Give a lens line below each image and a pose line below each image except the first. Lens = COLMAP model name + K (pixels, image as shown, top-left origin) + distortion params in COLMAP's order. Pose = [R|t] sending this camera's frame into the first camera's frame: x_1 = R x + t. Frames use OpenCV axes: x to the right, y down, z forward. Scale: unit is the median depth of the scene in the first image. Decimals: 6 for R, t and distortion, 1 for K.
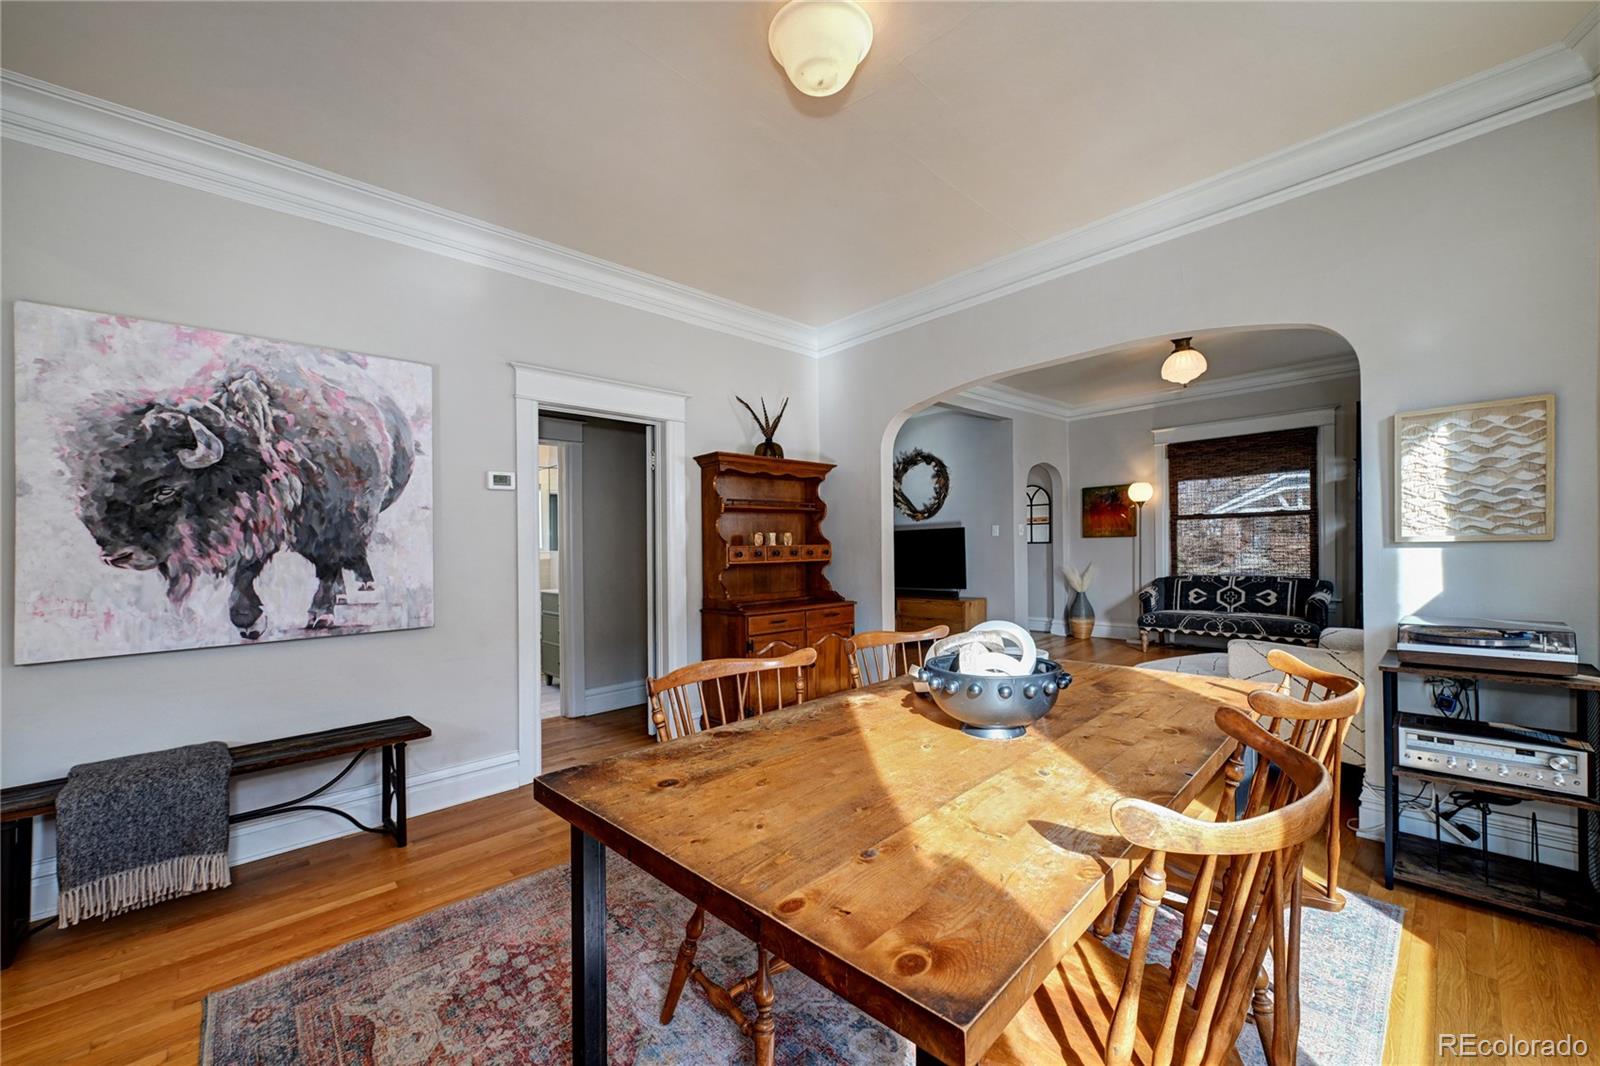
lens RADIAL K [[631.0, 0, 800.8], [0, 631.0, 543.9], [0, 0, 1]] dist [0.006176, -0.001124]
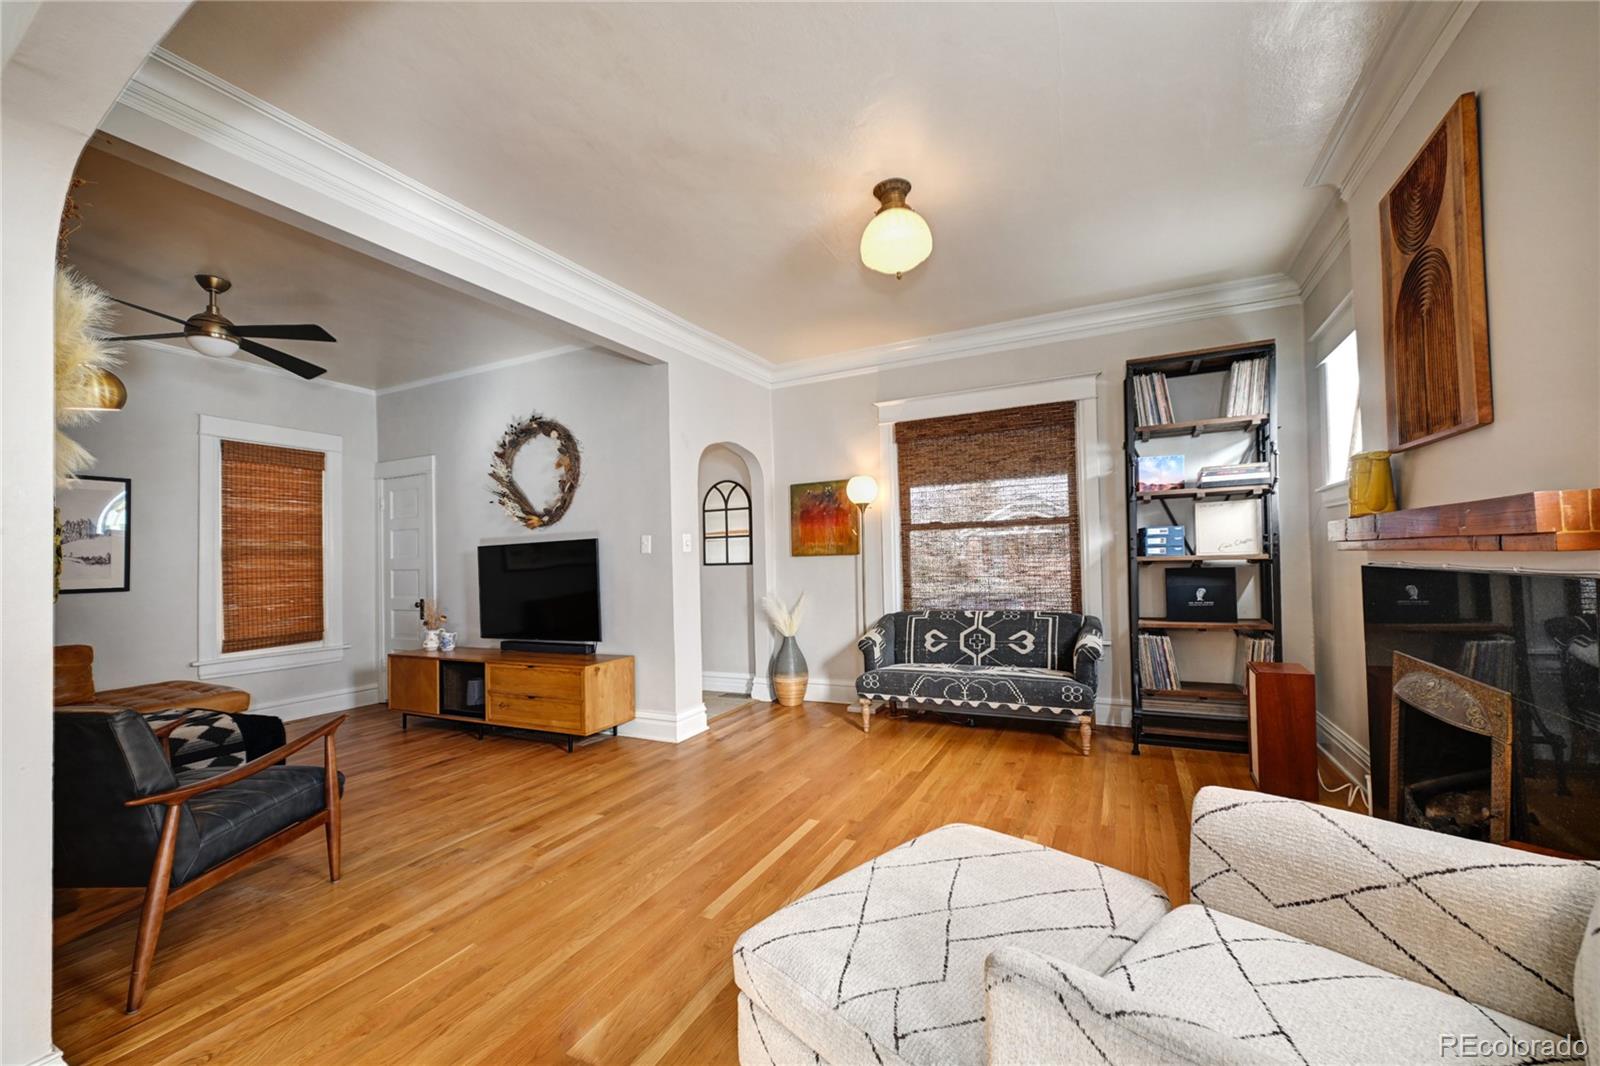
lens RADIAL K [[631.0, 0, 802.6], [0, 631.0, 547.6], [0, 0, 1]] dist [0.006176, -0.001124]
pose [[0.942761, 0.004301, 0.333441, 0.421167], [0.005867, 0.999548, -0.029481, 0.000987], [-0.333417, 0.029750, 0.942310, 0.641660]]
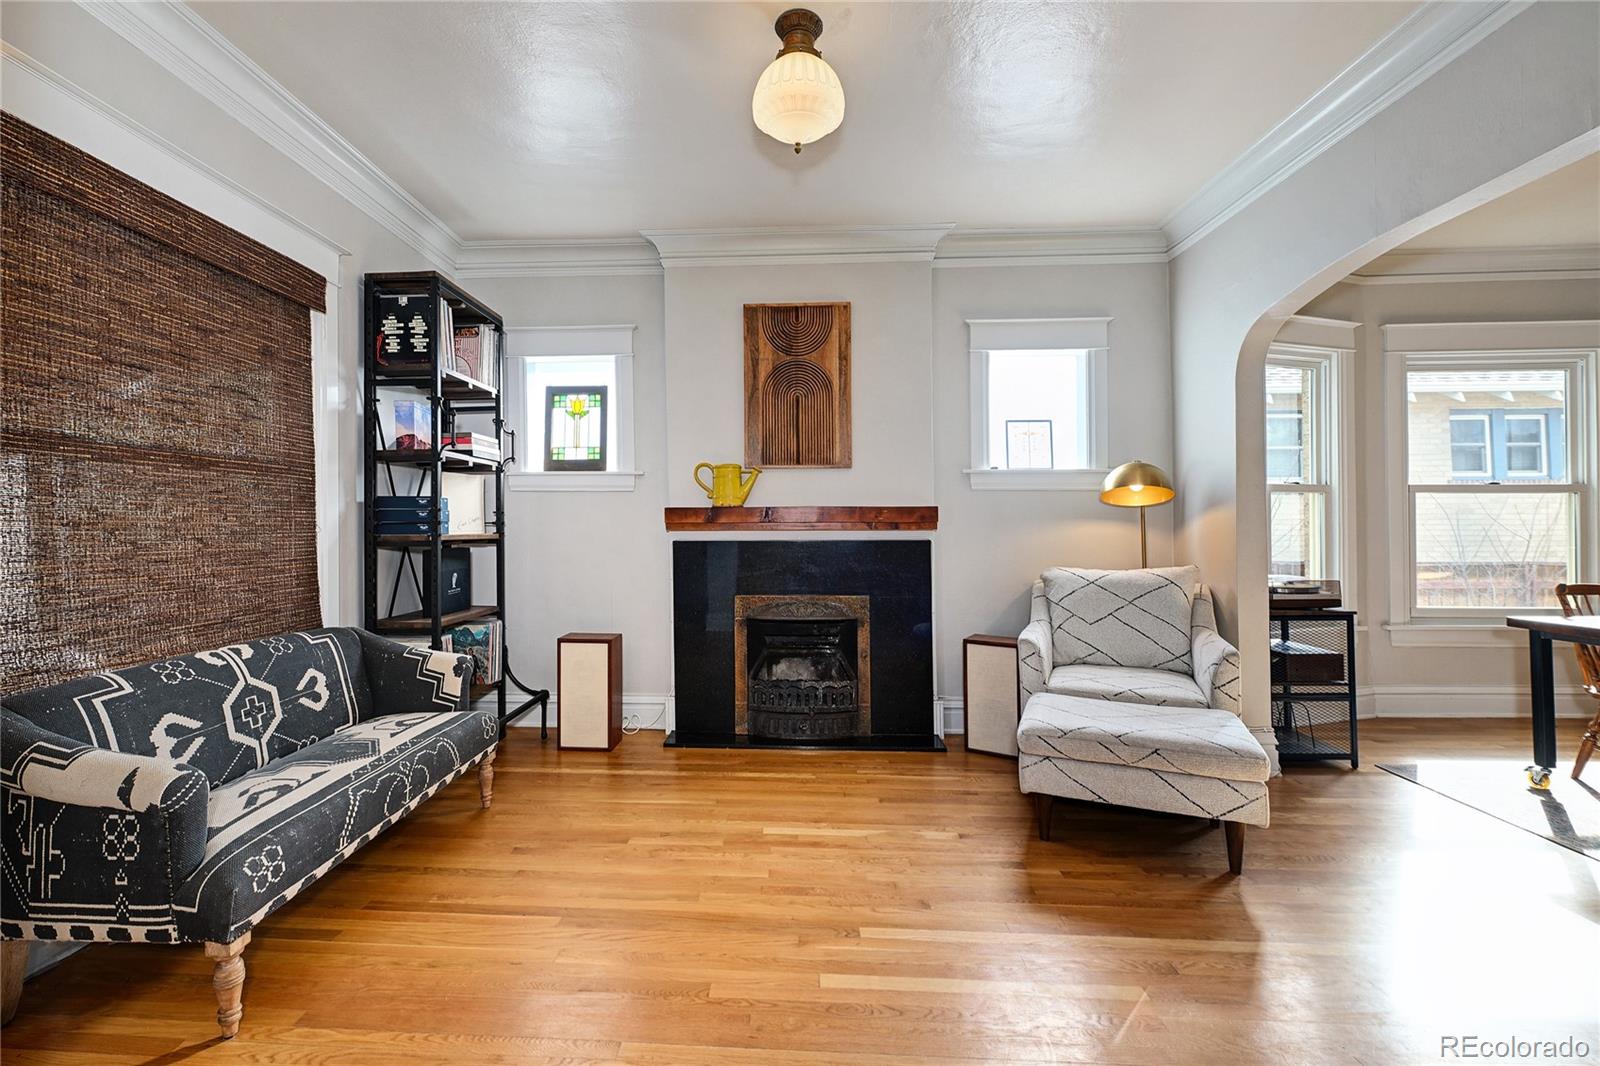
lens RADIAL K [[727.6, 0, 787.9], [0, 727.6, 525.3], [0, 0, 1]] dist [0.000780, 0.000094]
pose [[-0.707062, 0.026303, 0.706662, 0.347844], [0.021745, 0.999644, -0.015451, 0.000389], [-0.706817, 0.004442, -0.707383, 1.657522]]
